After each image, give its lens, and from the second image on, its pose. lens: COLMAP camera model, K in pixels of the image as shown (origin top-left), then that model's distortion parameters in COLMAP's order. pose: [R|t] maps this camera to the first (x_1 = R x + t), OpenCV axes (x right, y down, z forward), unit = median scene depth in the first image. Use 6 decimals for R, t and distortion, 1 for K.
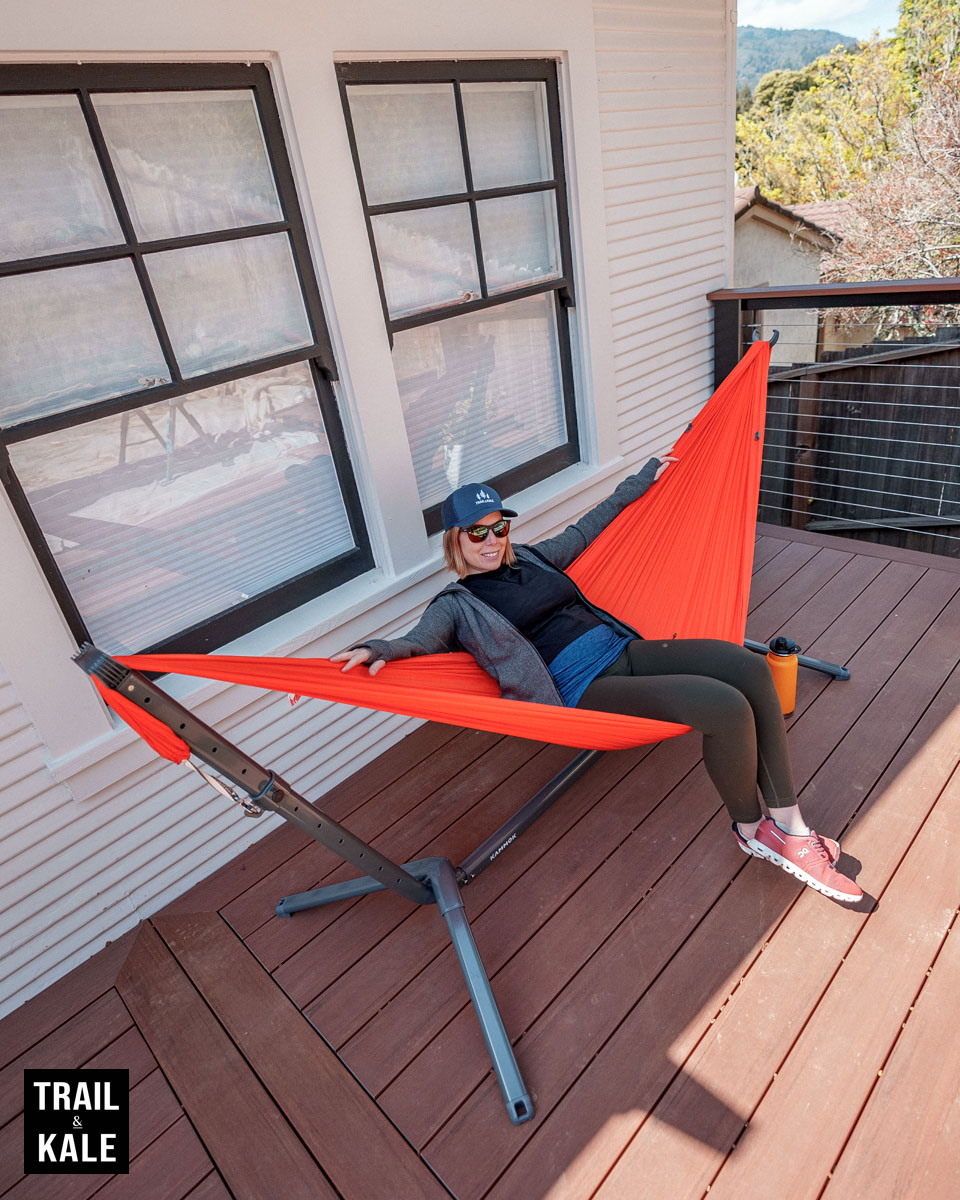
lens RADIAL K [[718.9, 0, 465.1], [0, 718.9, 579.9], [0, 0, 1]] dist [-0.010905, 0.006618]
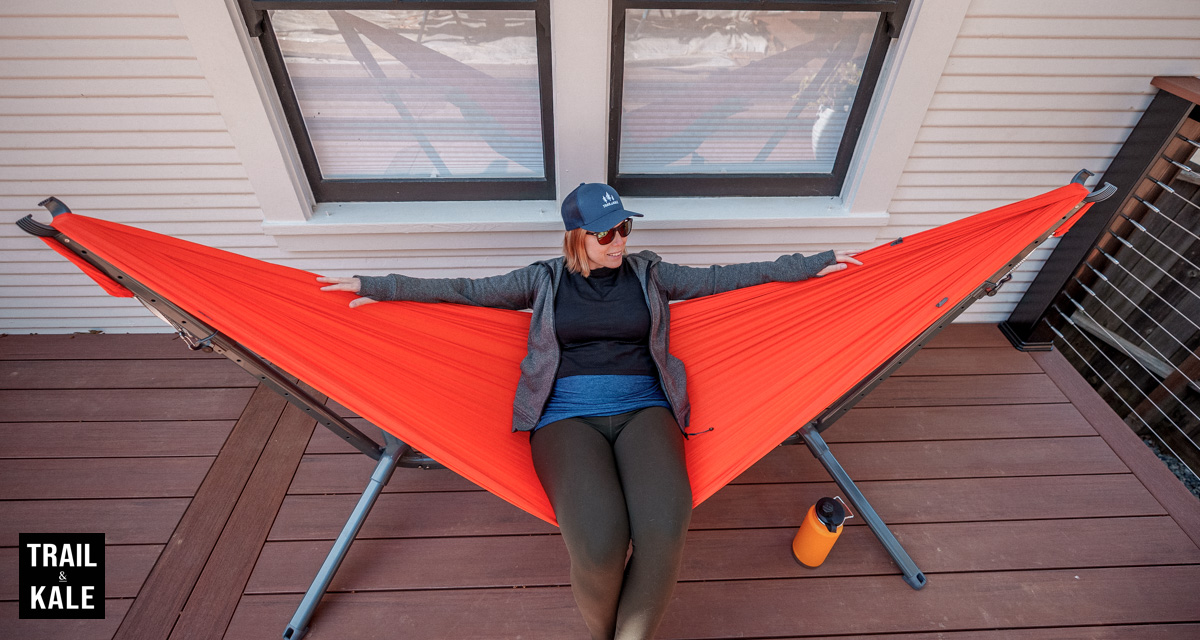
lens RADIAL K [[529.4, 0, 593.7], [0, 529.4, 237.6], [0, 0, 1]] dist [-0.007247, 0.002714]
pose [[0.735238, 0.521894, -0.432494, 0.350055], [-0.412527, 0.850838, 0.325418, -0.294158], [0.537816, -0.060844, 0.840864, 0.341725]]
